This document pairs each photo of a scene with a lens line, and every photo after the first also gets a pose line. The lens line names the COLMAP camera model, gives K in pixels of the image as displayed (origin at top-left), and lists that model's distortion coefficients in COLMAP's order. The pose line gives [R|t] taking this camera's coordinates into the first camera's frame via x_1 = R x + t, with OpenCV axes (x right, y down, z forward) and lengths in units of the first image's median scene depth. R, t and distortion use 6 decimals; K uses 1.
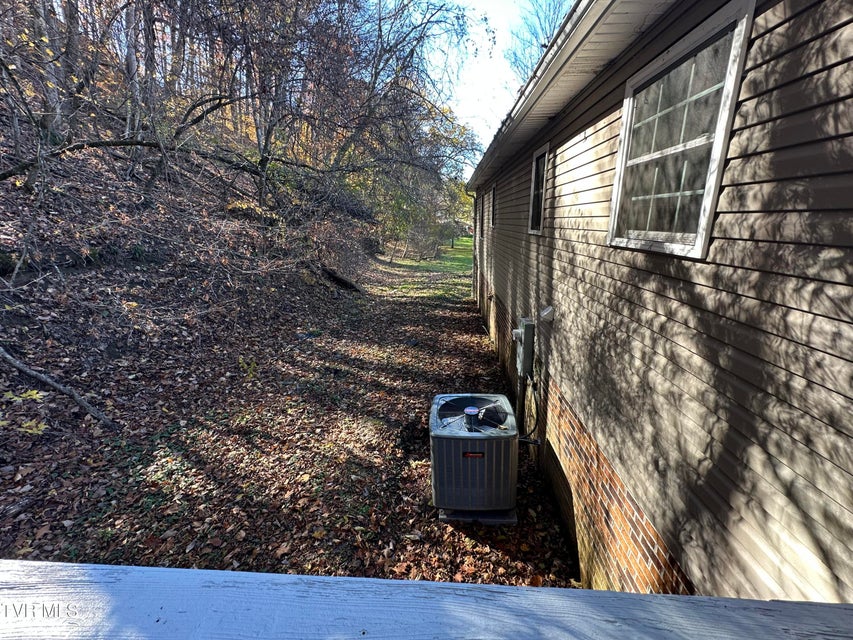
lens RADIAL K [[342.9, 0, 426.5], [0, 342.9, 320.0], [0, 0, 1]] dist [0.000605, 0.000119]
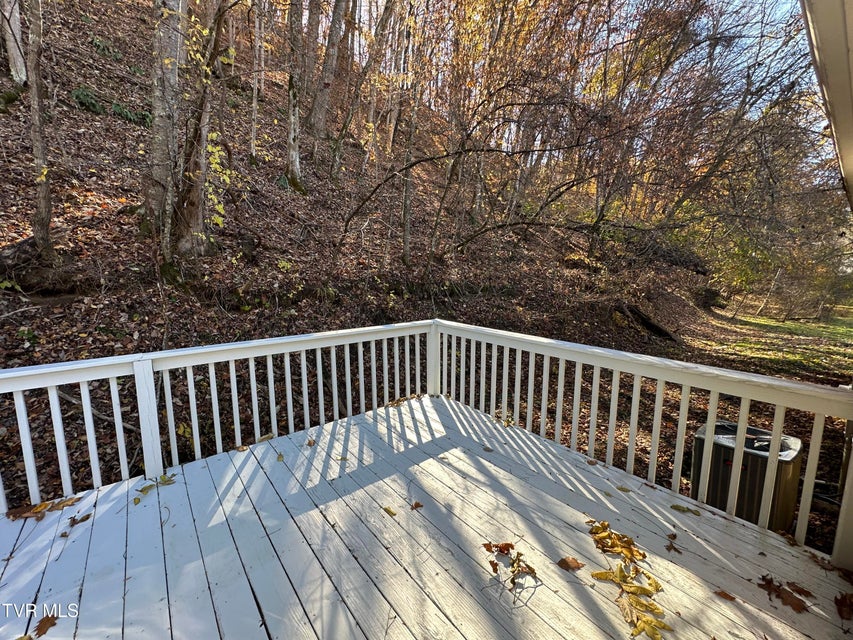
lens RADIAL K [[342.9, 0, 426.5], [0, 342.9, 320.0], [0, 0, 1]] dist [0.000605, 0.000119]
pose [[0.651365, 0.115077, -0.749987, 0.069871], [-0.214056, 0.976153, -0.036128, 0.046758], [0.727945, 0.184072, 0.660465, -0.162342]]
